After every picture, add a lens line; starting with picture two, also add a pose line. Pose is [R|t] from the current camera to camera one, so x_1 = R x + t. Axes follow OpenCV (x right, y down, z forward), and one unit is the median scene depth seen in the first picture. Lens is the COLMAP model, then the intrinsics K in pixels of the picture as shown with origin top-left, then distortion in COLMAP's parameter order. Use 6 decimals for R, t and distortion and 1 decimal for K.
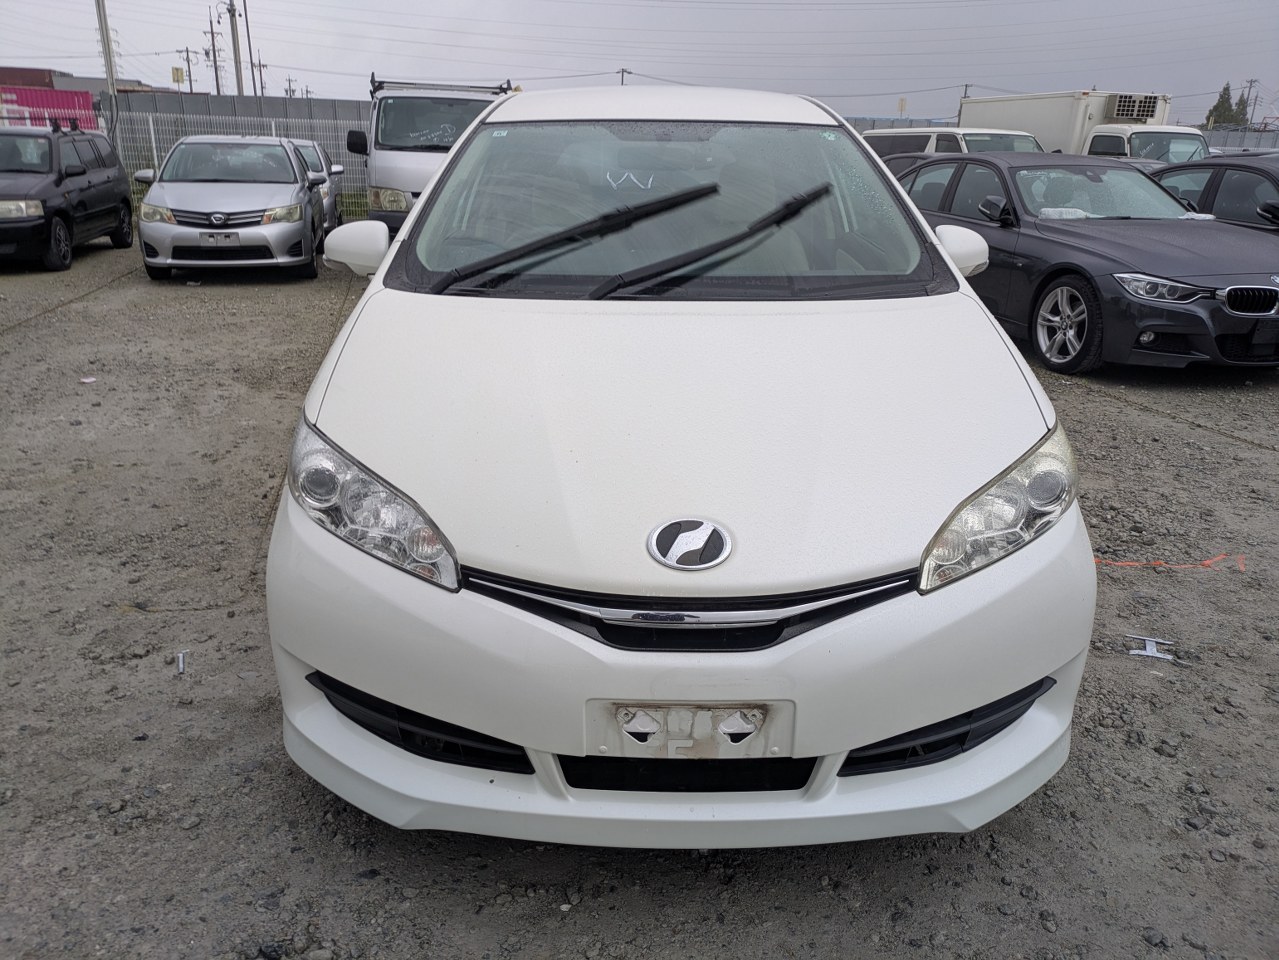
lens RADIAL K [[957.1, 0, 633.4], [0, 957.1, 475.2], [0, 0, 1]] dist [0.022159, -0.008222]
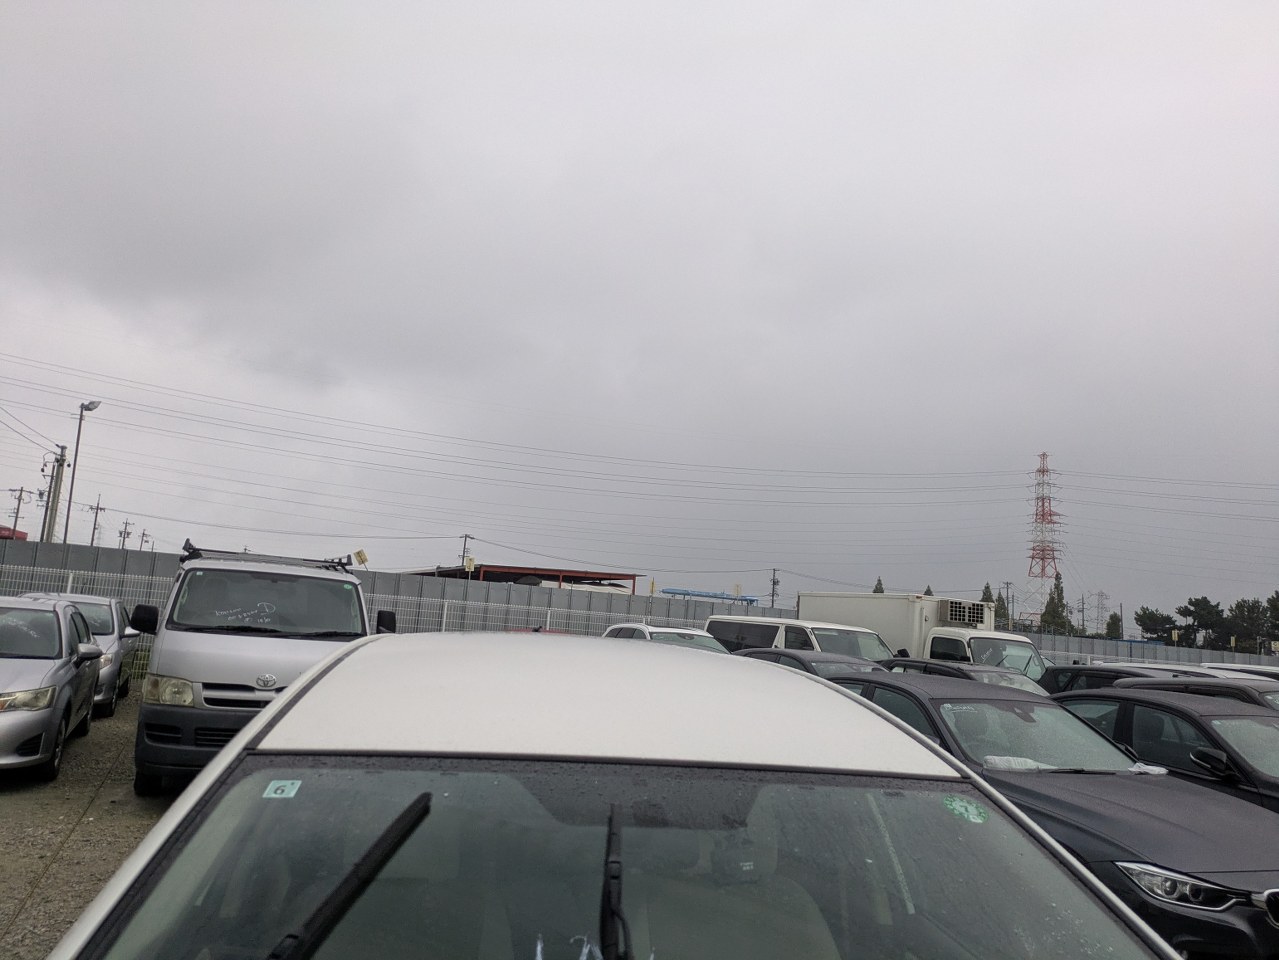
lens RADIAL K [[957.1, 0, 636.8], [0, 957.1, 482.3], [0, 0, 1]] dist [0.022159, -0.008222]
pose [[0.983863, 0.077587, 0.161227, -0.015765], [0.002192, 0.895798, -0.444457, -0.074784], [-0.178911, 0.437638, 0.881172, 0.135485]]
